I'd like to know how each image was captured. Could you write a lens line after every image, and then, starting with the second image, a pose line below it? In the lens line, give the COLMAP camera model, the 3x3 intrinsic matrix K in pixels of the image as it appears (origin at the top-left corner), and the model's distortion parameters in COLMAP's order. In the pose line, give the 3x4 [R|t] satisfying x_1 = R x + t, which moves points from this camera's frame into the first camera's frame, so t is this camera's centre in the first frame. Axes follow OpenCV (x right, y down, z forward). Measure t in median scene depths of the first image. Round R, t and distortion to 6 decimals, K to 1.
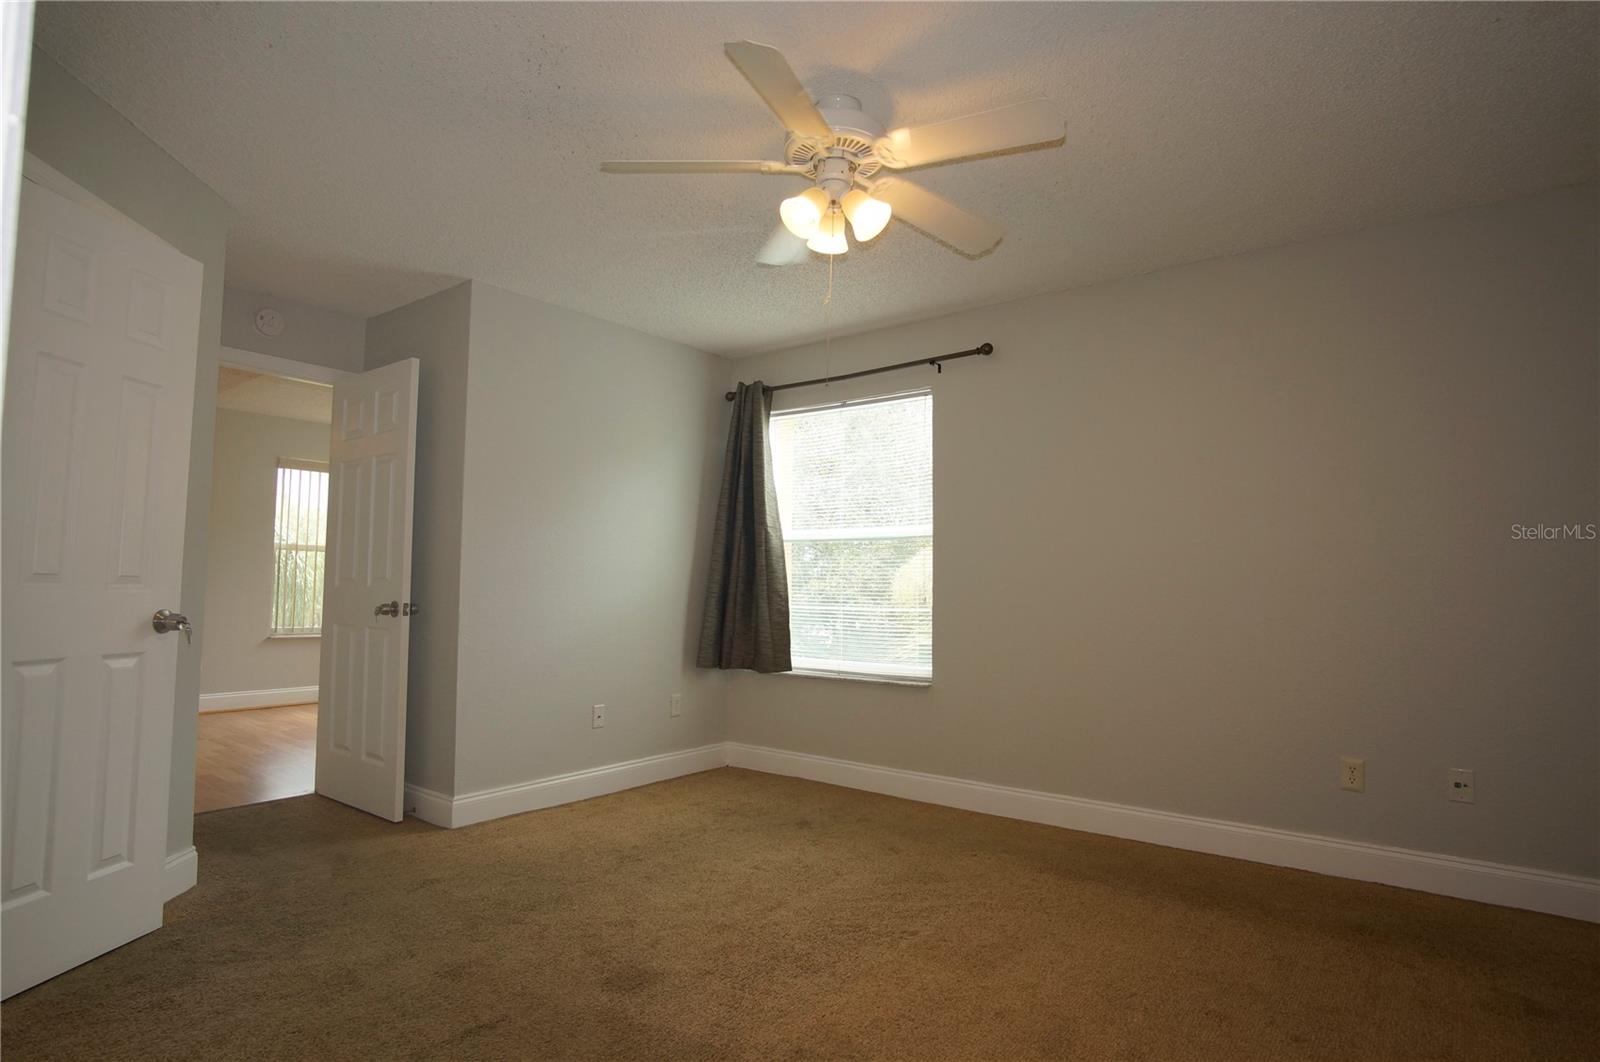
lens RADIAL K [[853.5, 0, 796.3], [0, 853.5, 532.3], [0, 0, 1]] dist [-0.036251, 0.009784]
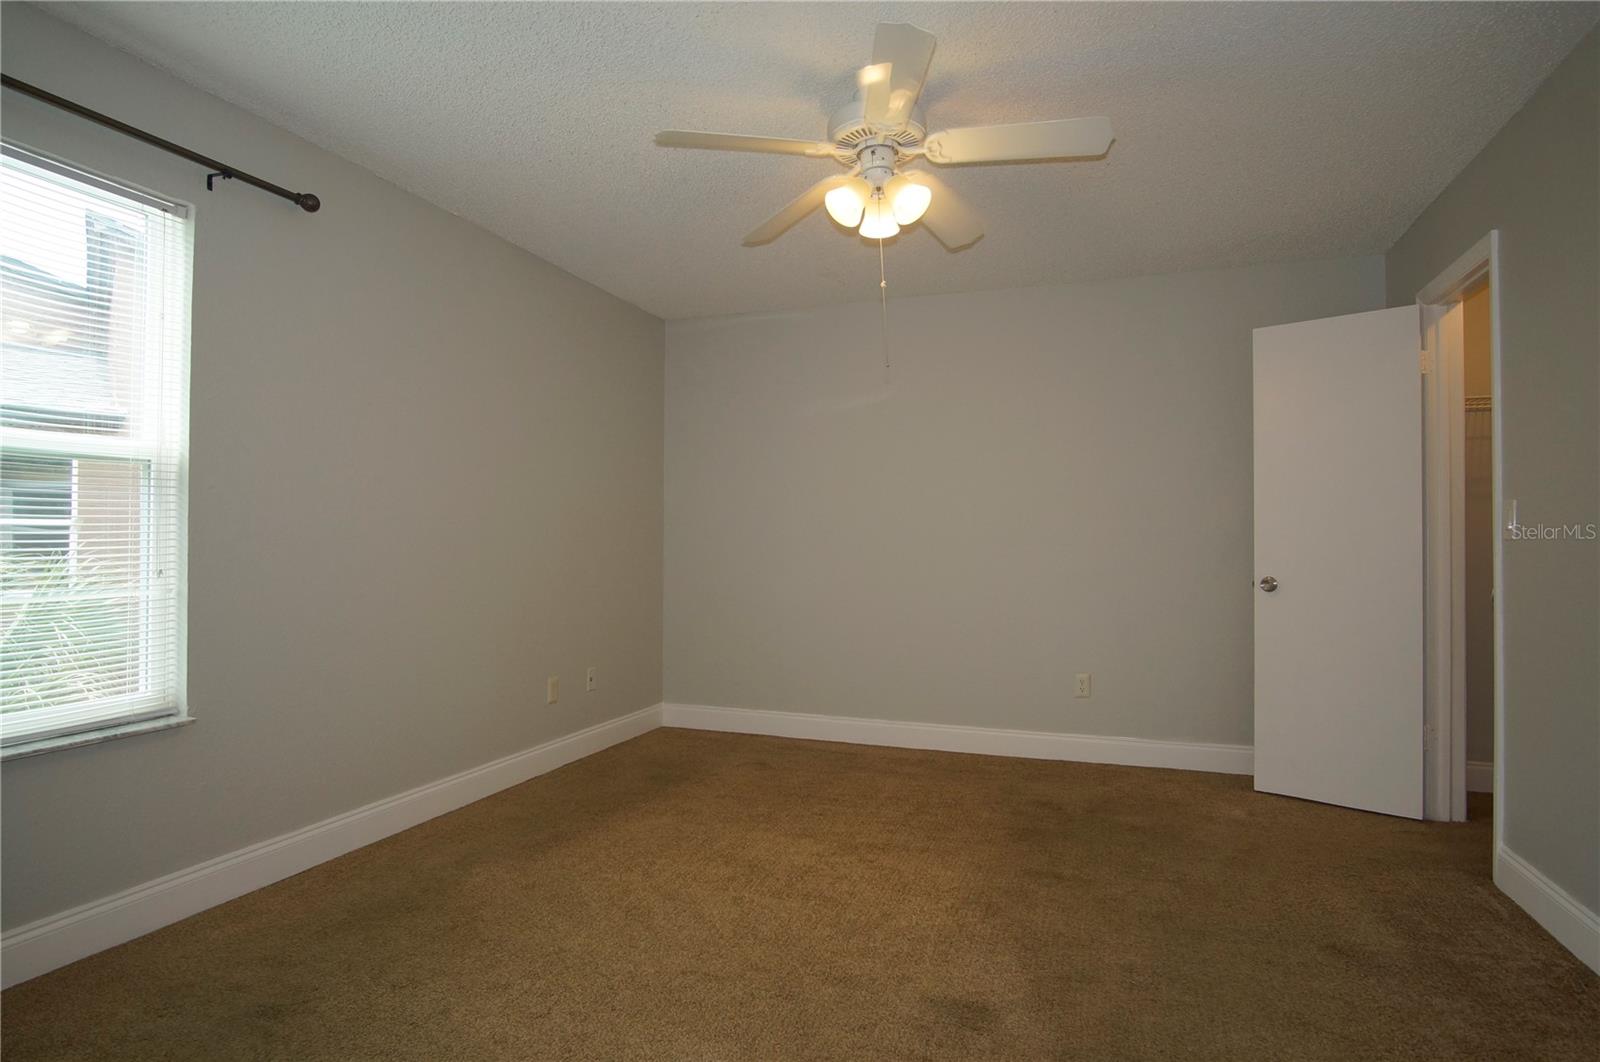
lens RADIAL K [[853.5, 0, 796.3], [0, 853.5, 532.3], [0, 0, 1]] dist [-0.036251, 0.009784]
pose [[-0.297015, -0.000359, 0.954873, -0.517059], [-0.065103, 0.997681, -0.019875, 0.035793], [-0.952651, -0.068069, -0.296349, 0.778620]]
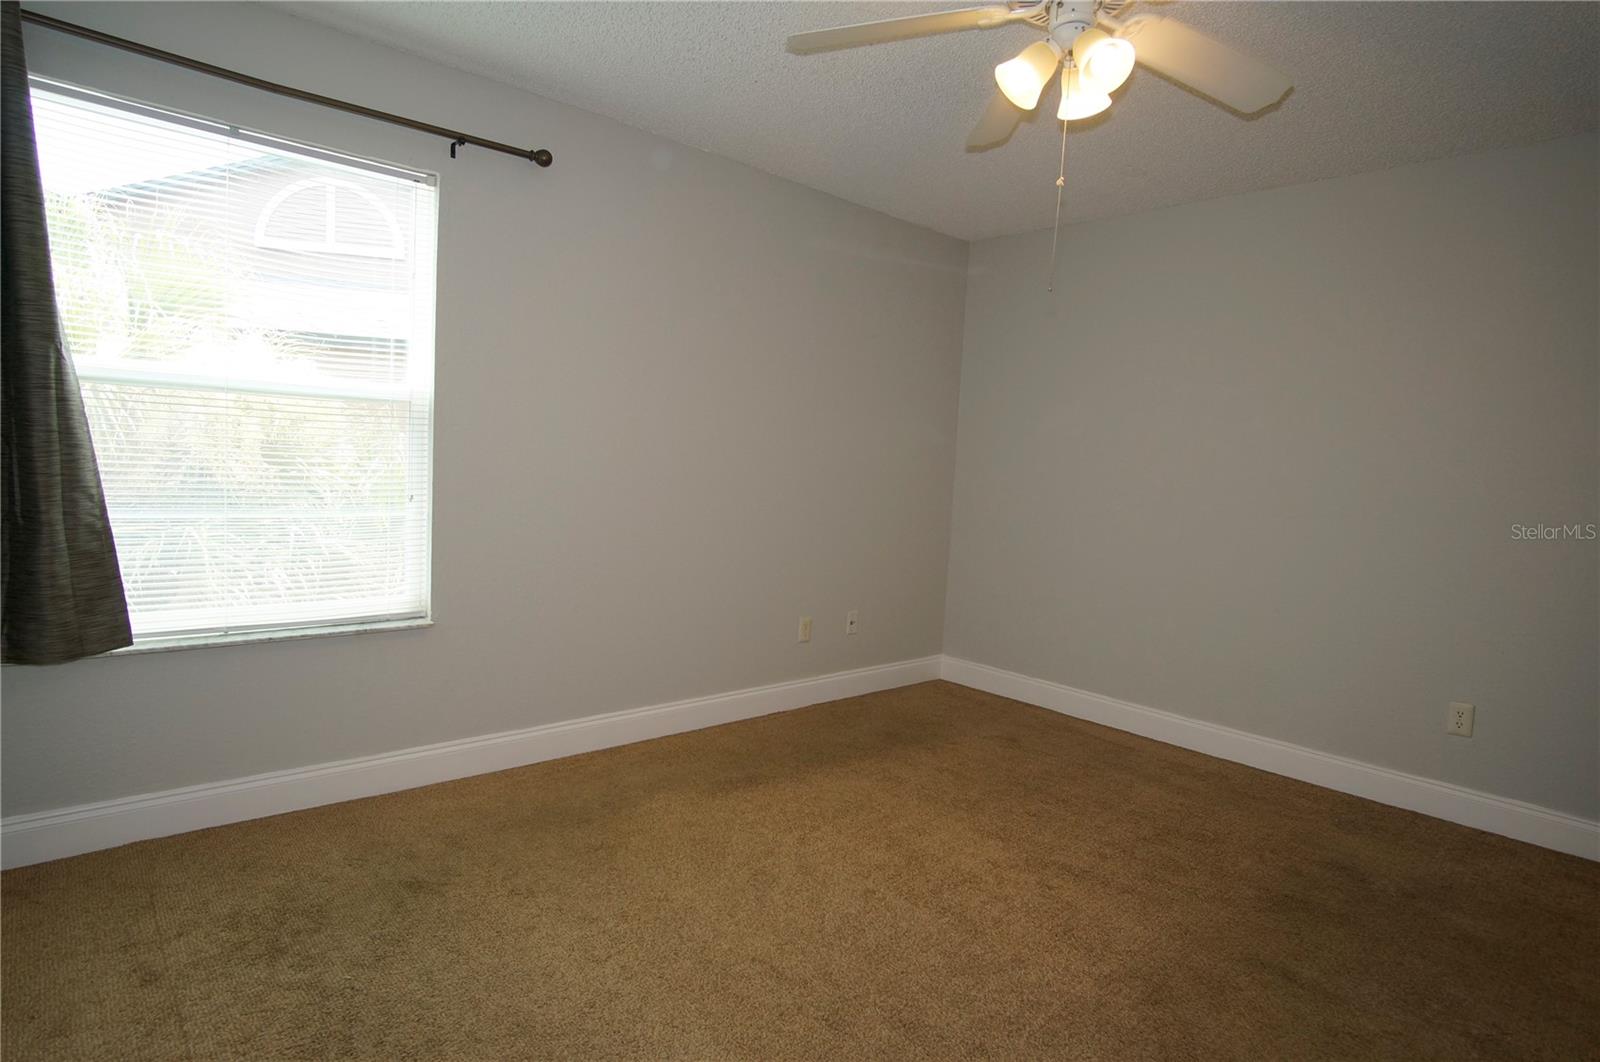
lens RADIAL K [[853.5, 0, 796.3], [0, 853.5, 532.3], [0, 0, 1]] dist [-0.036251, 0.009784]
pose [[0.186670, -0.085128, 0.978728, -0.455577], [-0.109882, 0.988179, 0.106907, 0.000879], [-0.976258, -0.127501, 0.175109, 0.596236]]
